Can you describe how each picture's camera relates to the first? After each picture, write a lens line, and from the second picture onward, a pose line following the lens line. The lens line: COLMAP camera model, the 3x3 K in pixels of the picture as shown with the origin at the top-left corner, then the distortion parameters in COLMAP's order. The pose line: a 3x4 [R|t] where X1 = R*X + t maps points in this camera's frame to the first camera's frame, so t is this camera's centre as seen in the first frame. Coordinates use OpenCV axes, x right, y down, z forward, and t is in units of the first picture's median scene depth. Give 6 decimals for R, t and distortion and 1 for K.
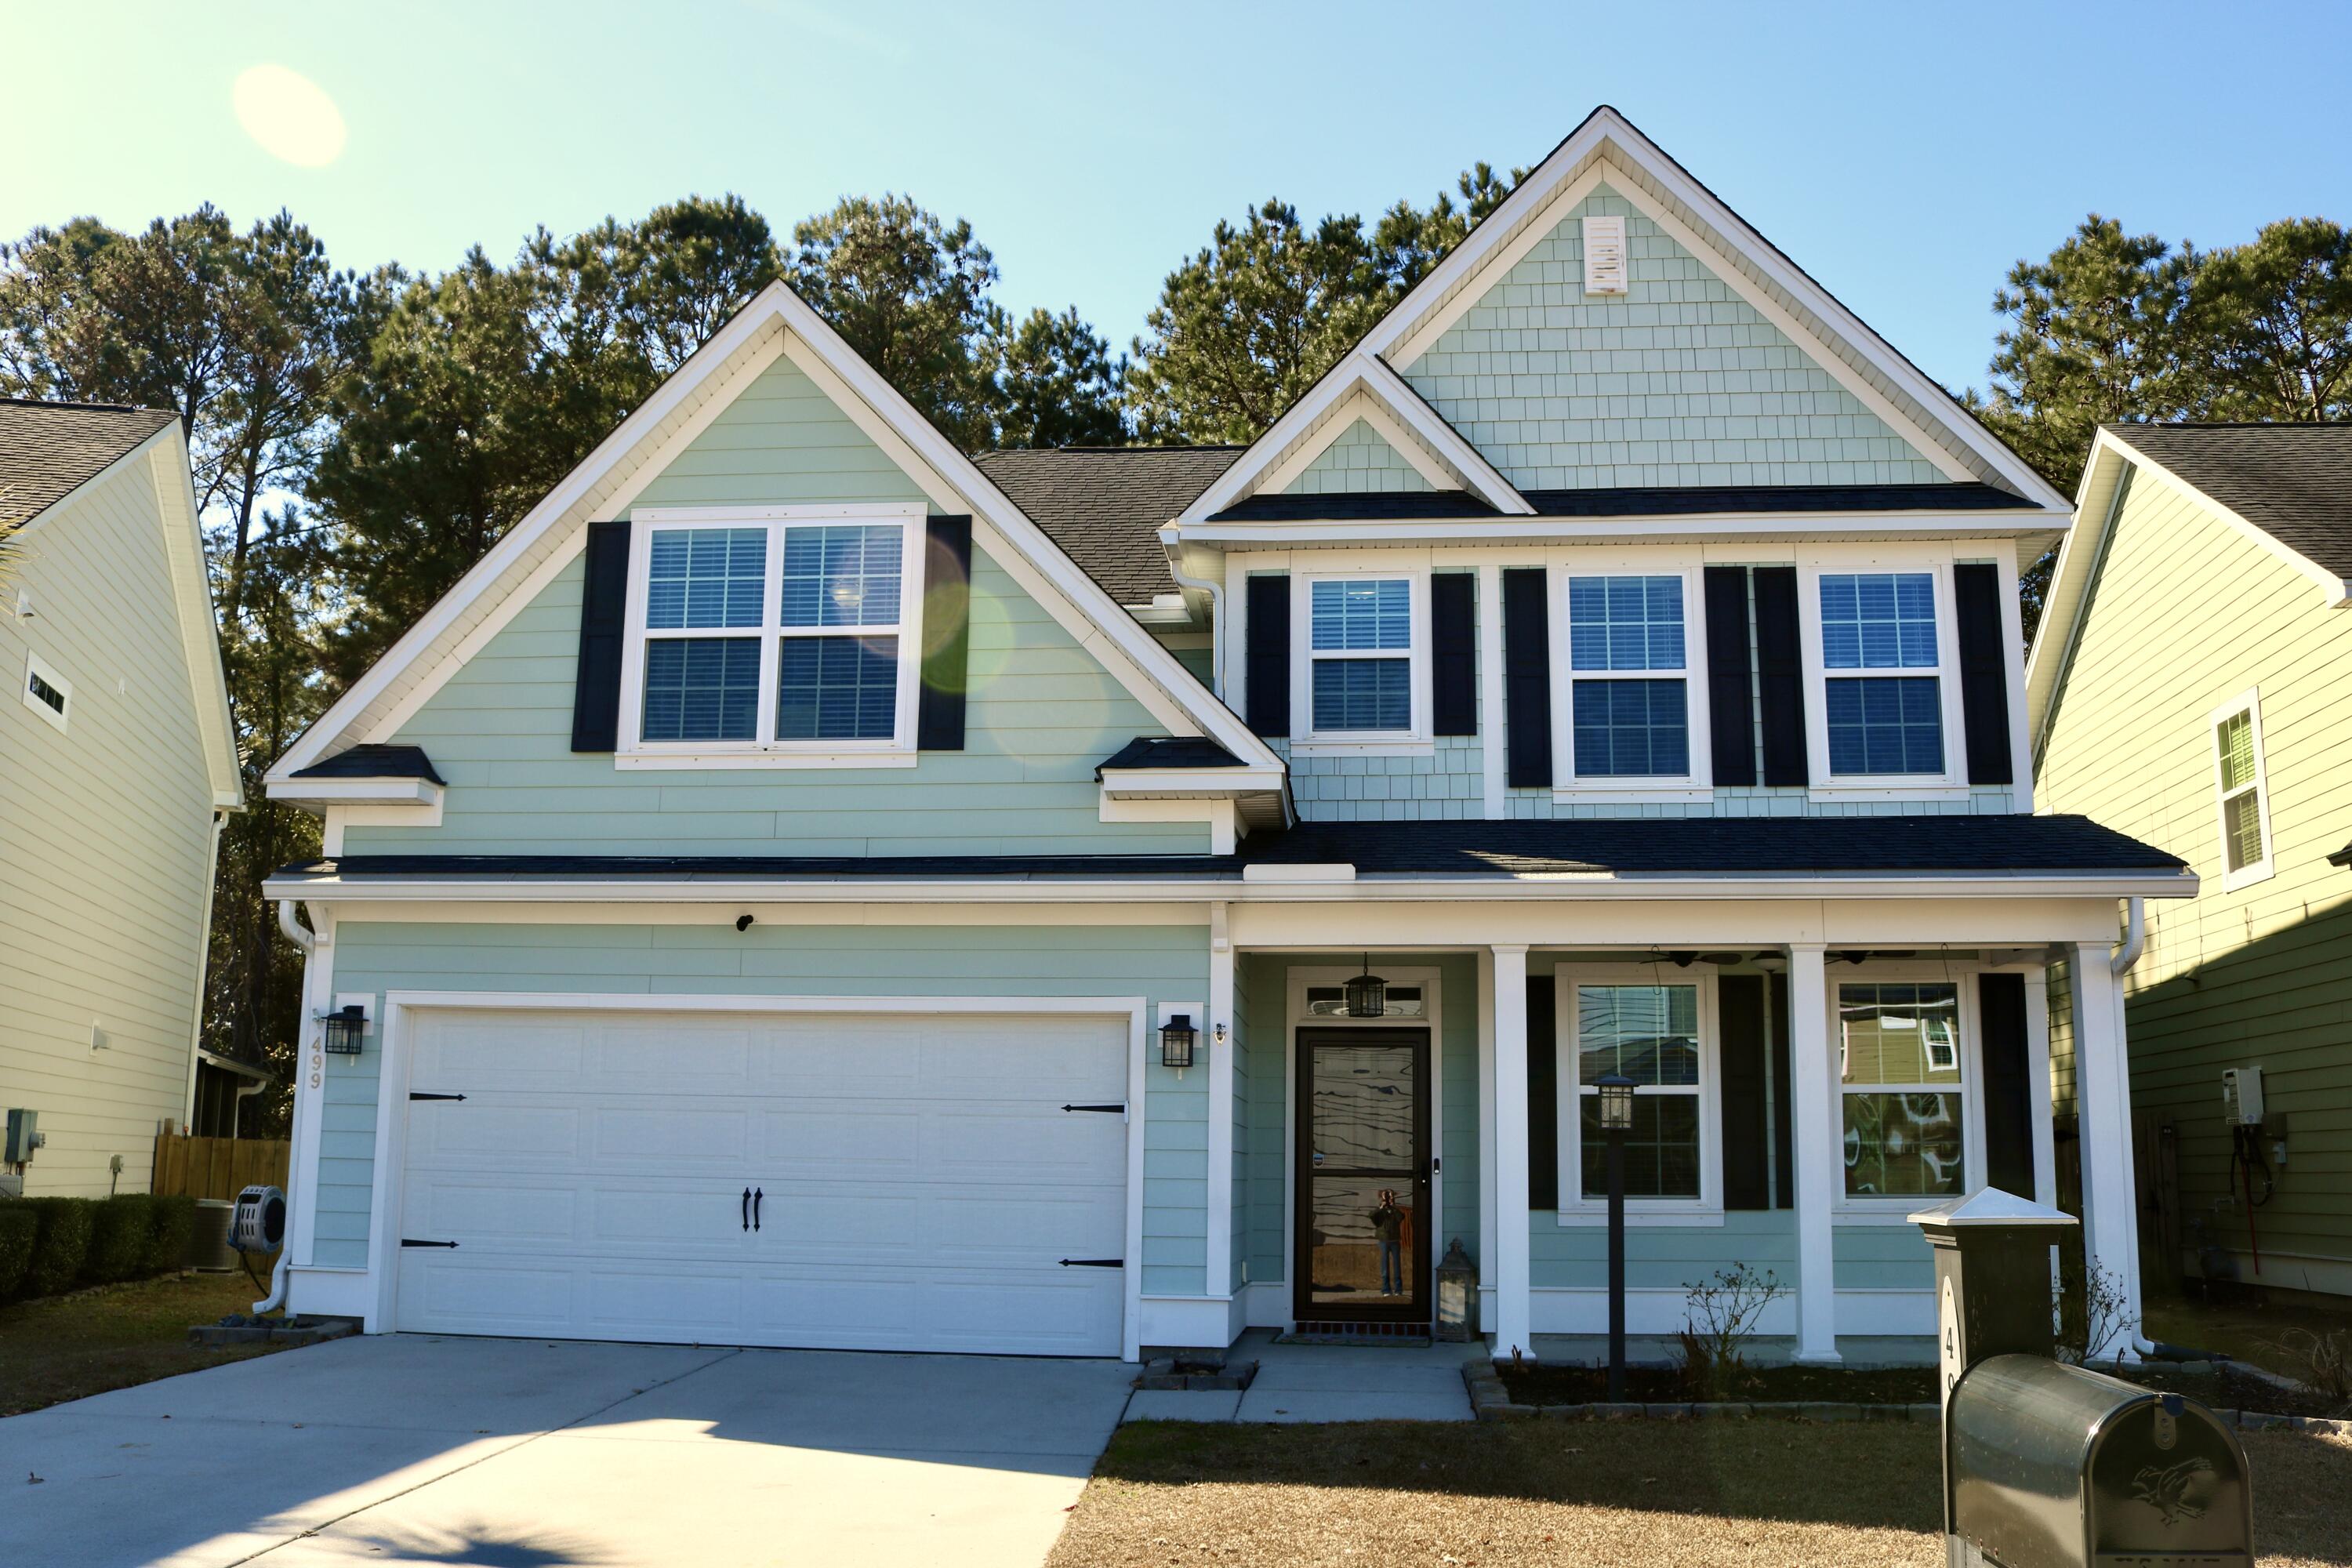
lens RADIAL K [[2056.6, 0, 1162.0], [0, 2056.6, 801.7], [0, 0, 1]] dist [-0.153004, 0.127733]
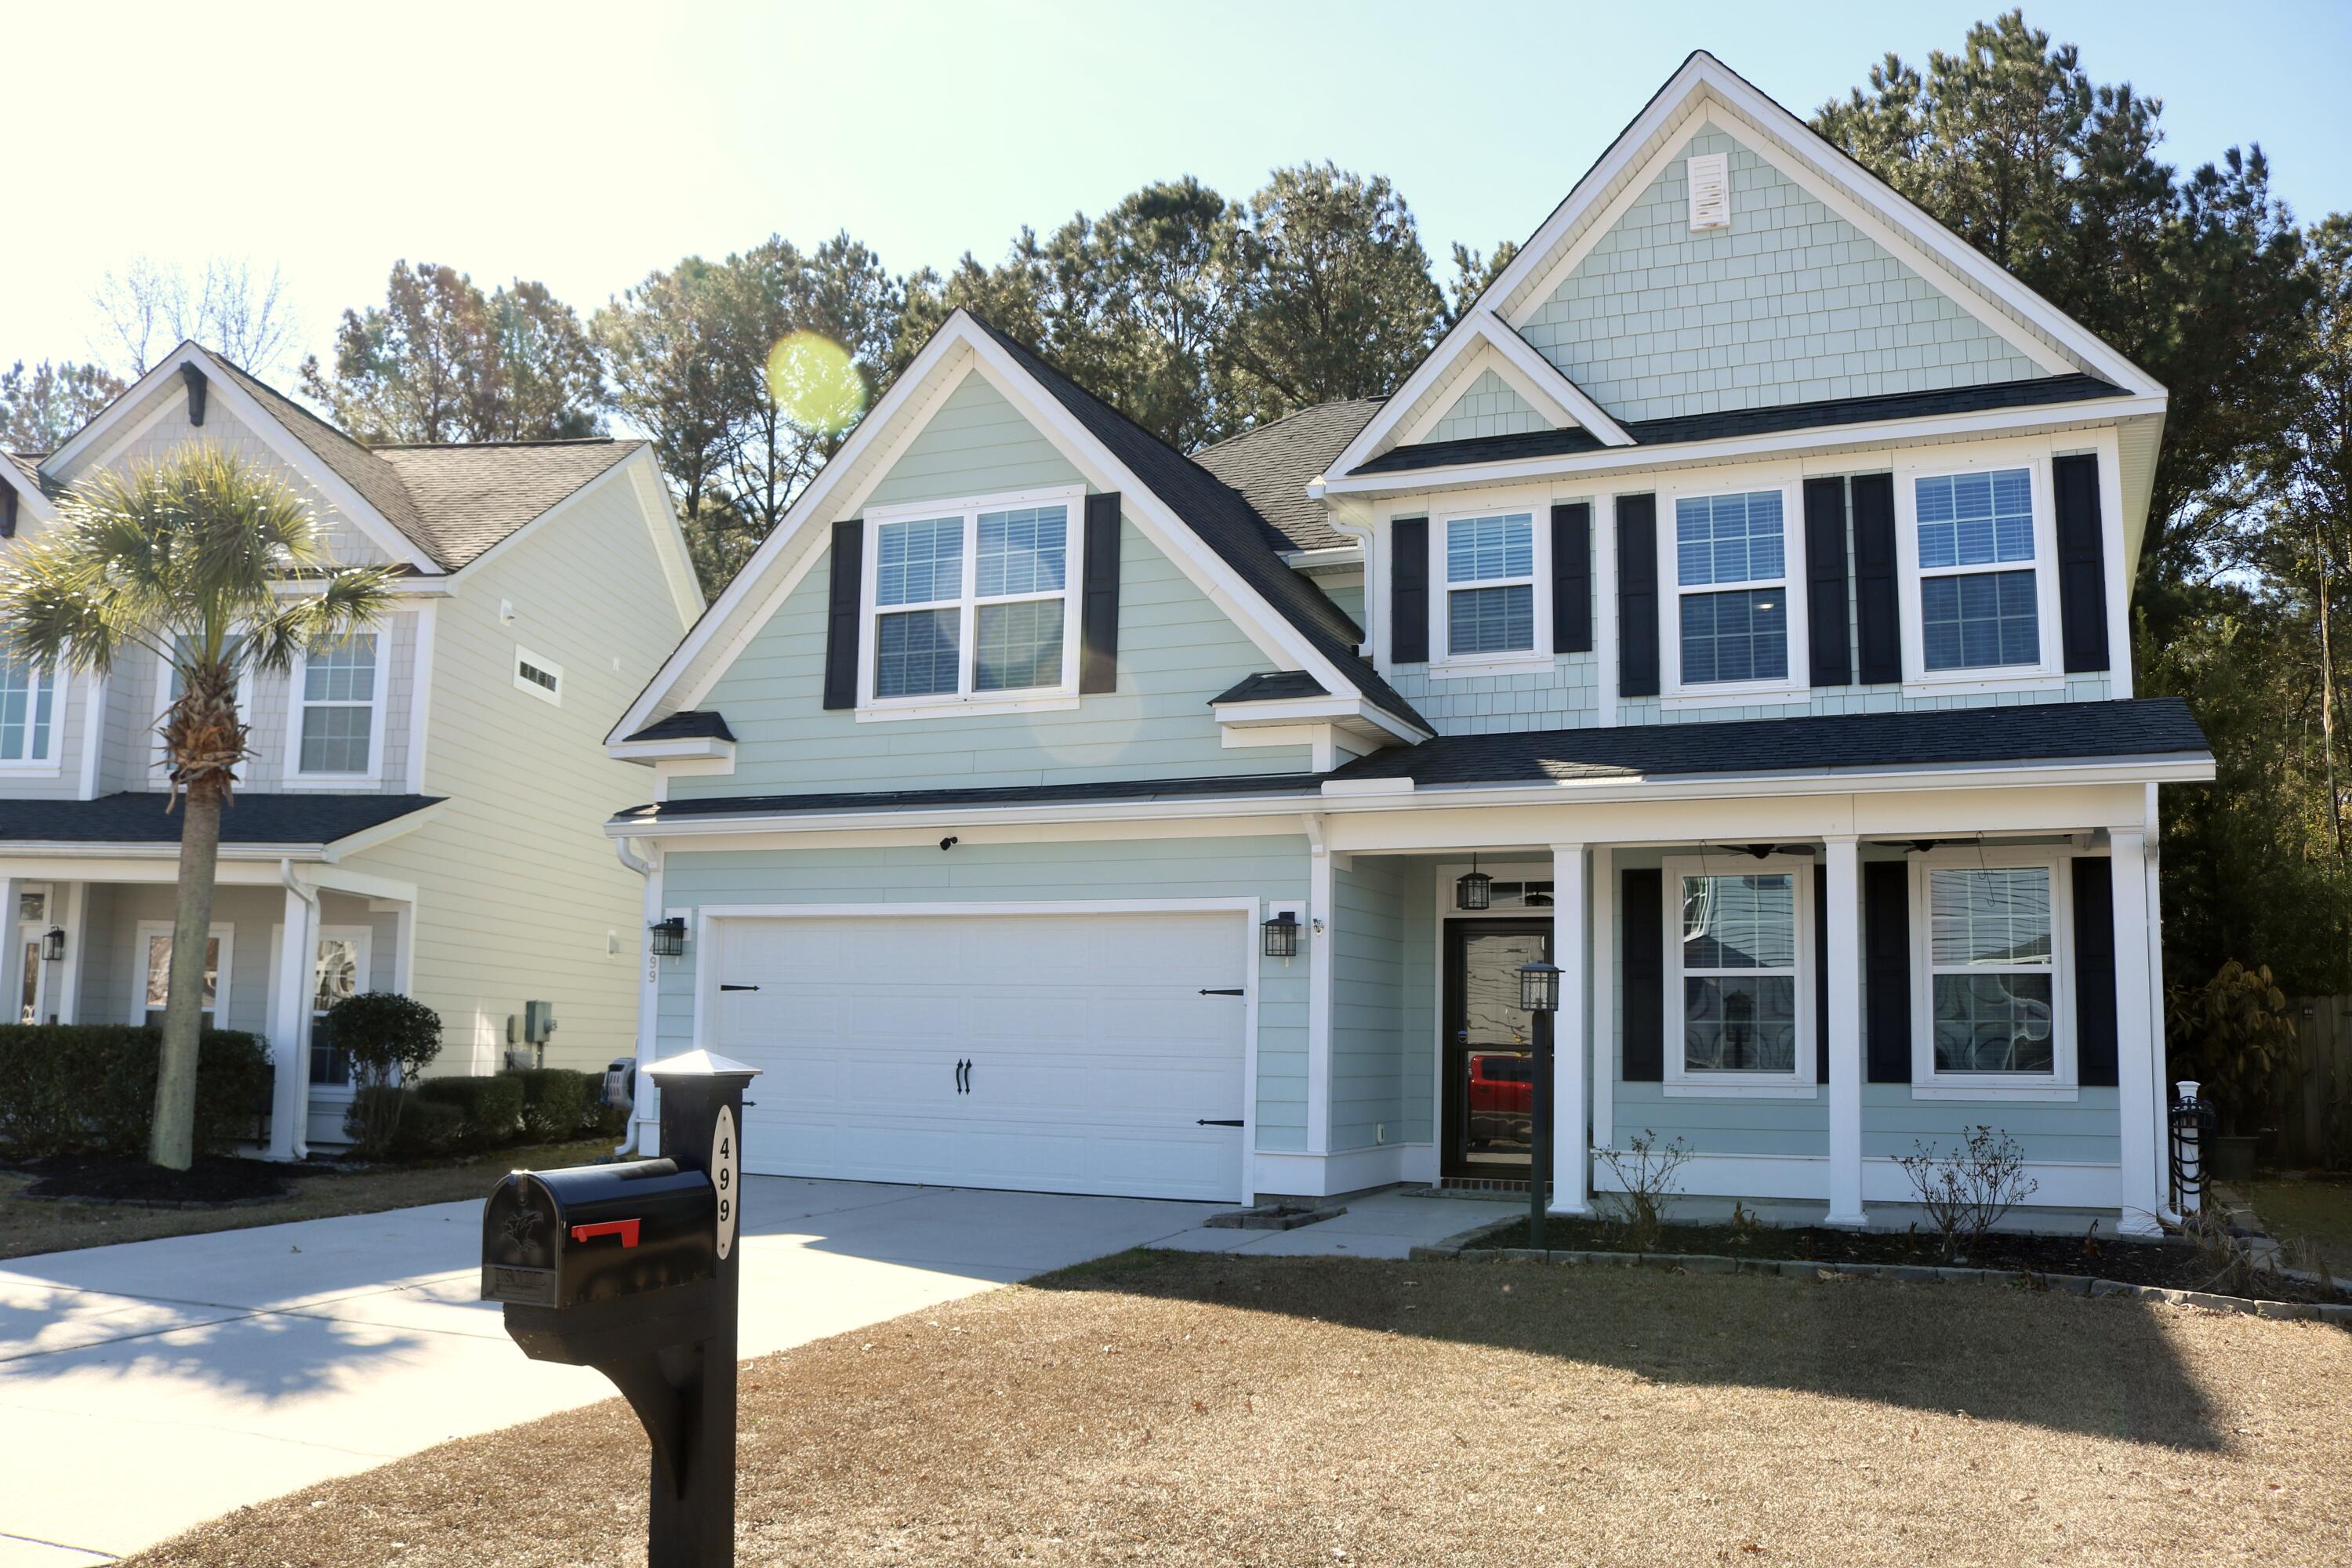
lens RADIAL K [[1936.4, 0, 1158.5], [0, 1936.4, 795.9], [0, 0, 1]] dist [-0.159425, 0.131449]
pose [[0.947938, -0.036550, -0.316352, 0.260326], [0.051614, 0.997891, 0.039368, -0.007543], [0.314245, -0.053646, 0.947825, -0.051831]]
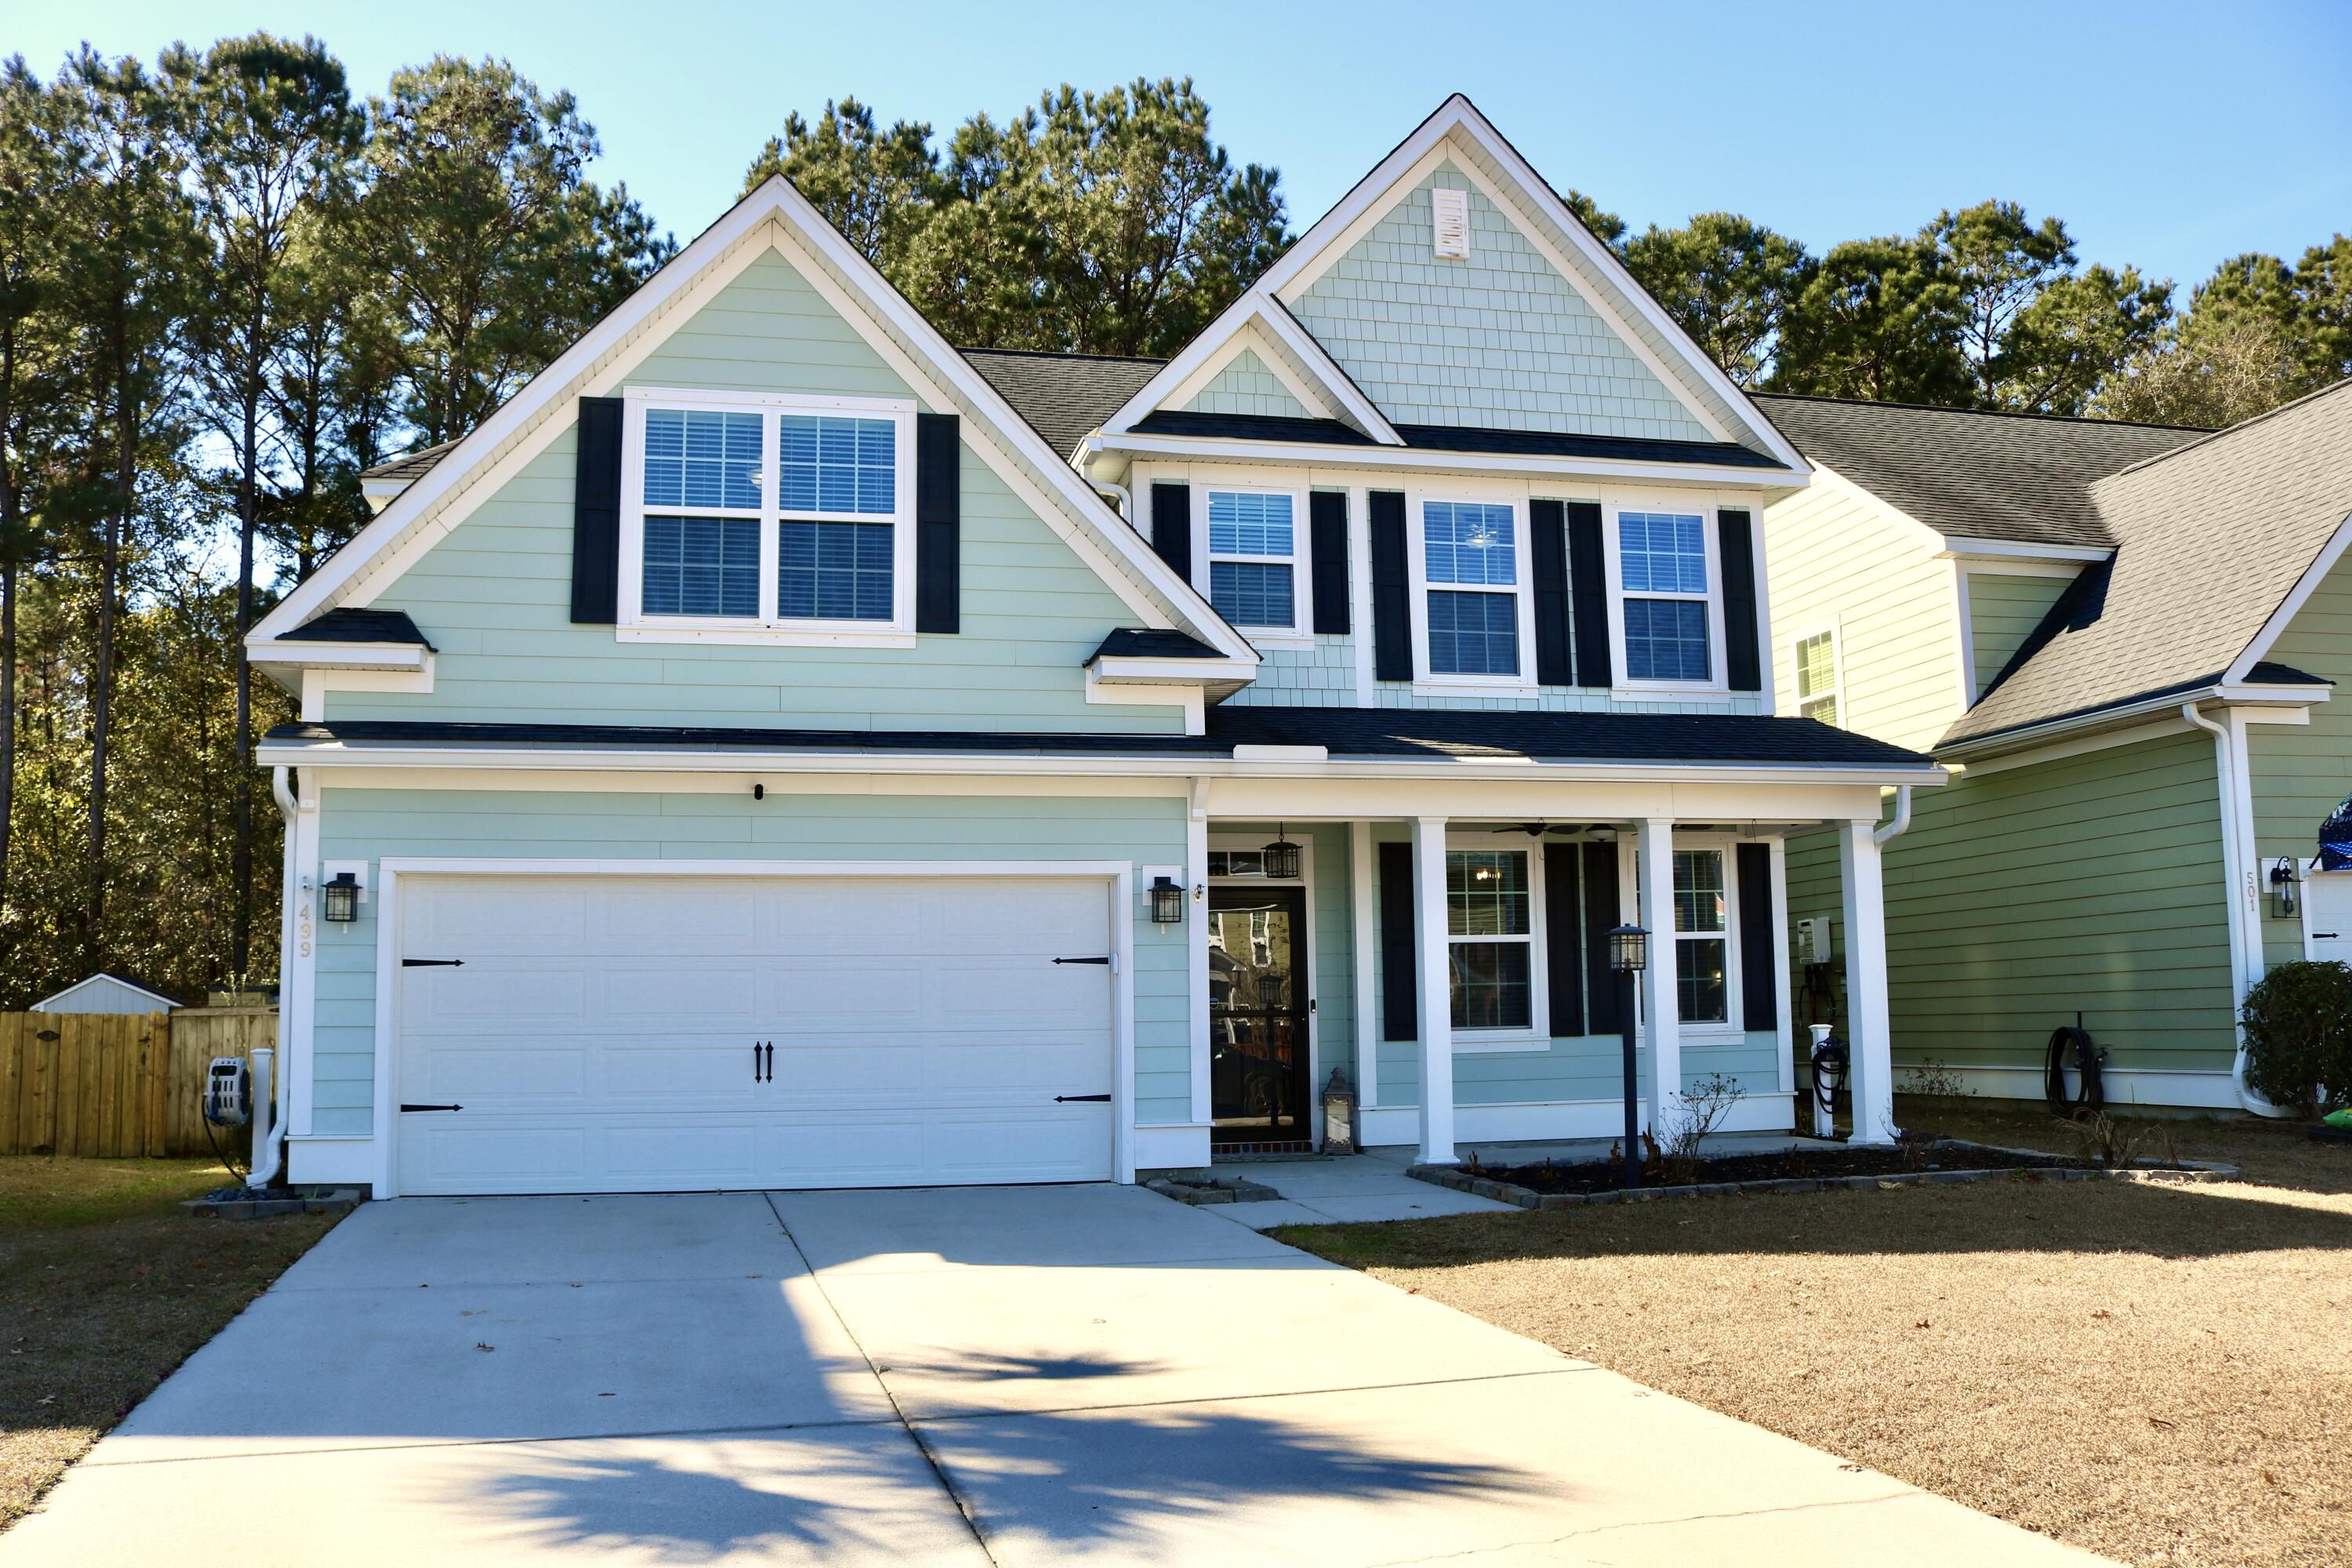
lens RADIAL K [[1936.4, 0, 1158.5], [0, 1936.4, 795.9], [0, 0, 1]] dist [-0.159425, 0.131449]
pose [[0.948770, 0.009074, 0.315838, -0.296818], [-0.029582, 0.997748, 0.060196, -0.003937], [-0.314580, -0.066455, 0.946902, -0.003217]]
